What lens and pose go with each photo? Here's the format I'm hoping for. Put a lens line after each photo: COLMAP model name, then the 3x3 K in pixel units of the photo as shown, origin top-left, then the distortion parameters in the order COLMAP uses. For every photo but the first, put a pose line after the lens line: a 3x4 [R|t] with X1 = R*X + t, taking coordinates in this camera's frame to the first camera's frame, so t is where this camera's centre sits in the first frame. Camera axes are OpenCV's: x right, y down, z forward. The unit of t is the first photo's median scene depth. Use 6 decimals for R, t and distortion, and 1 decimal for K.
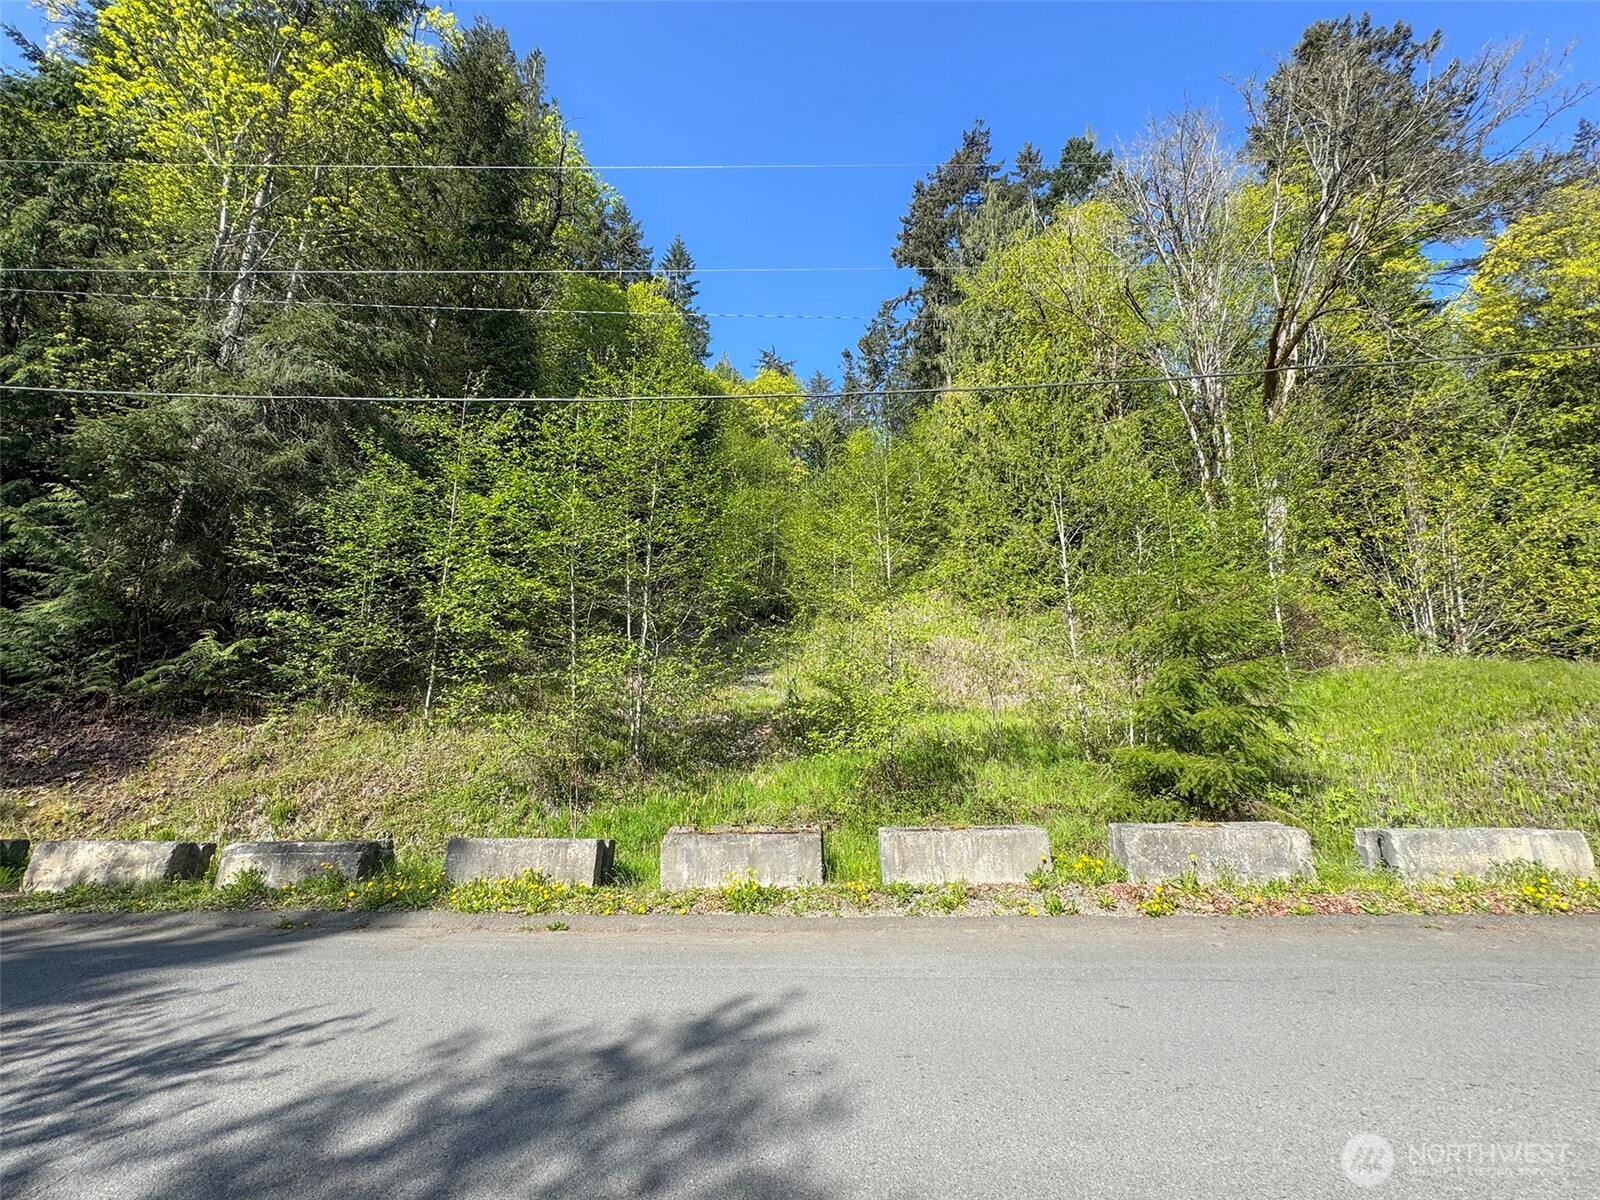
lens RADIAL K [[633.4, 0, 798.1], [0, 633.4, 593.9], [0, 0, 1]] dist [-0.001584, -0.000022]
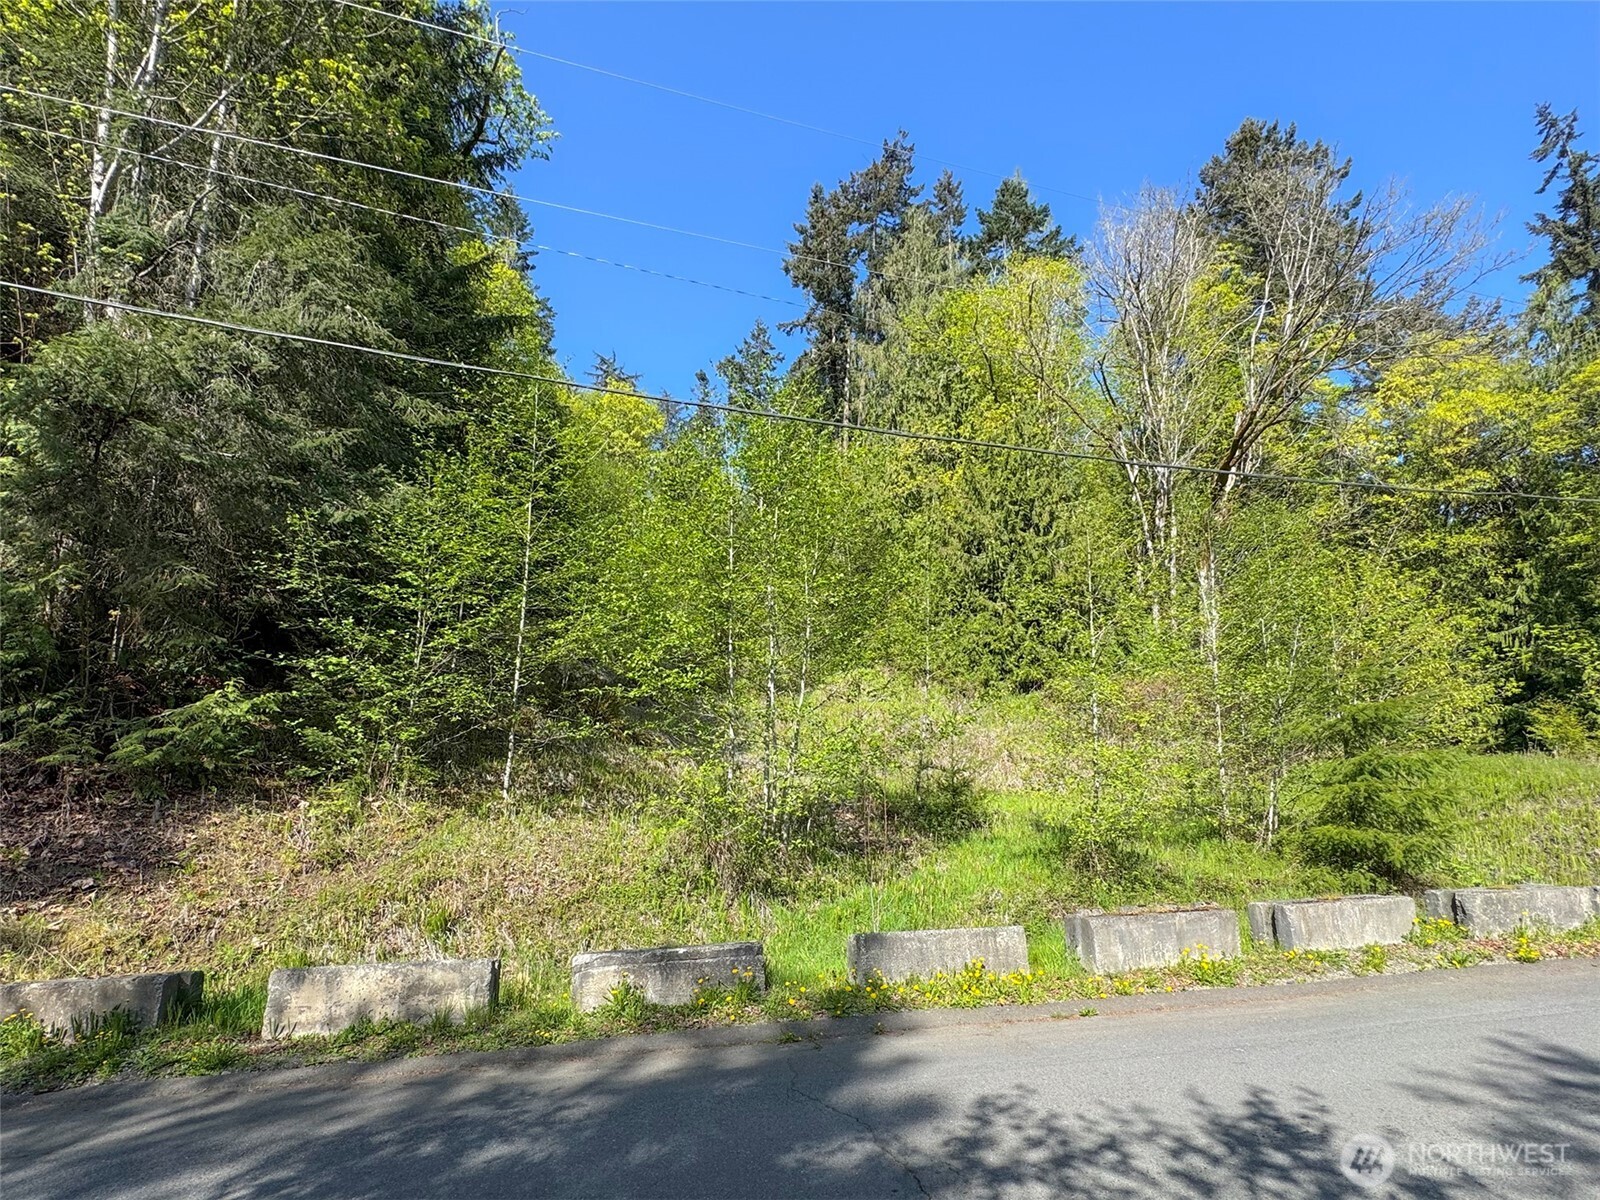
lens RADIAL K [[729.9, 0, 799.0], [0, 729.9, 713.2], [0, 0, 1]] dist [-0.000294, -0.000322]
pose [[0.960846, 0.032440, 0.275177, -0.540450], [-0.050992, 0.996863, 0.060530, 0.014385], [-0.272350, -0.072191, 0.959486, 0.043923]]
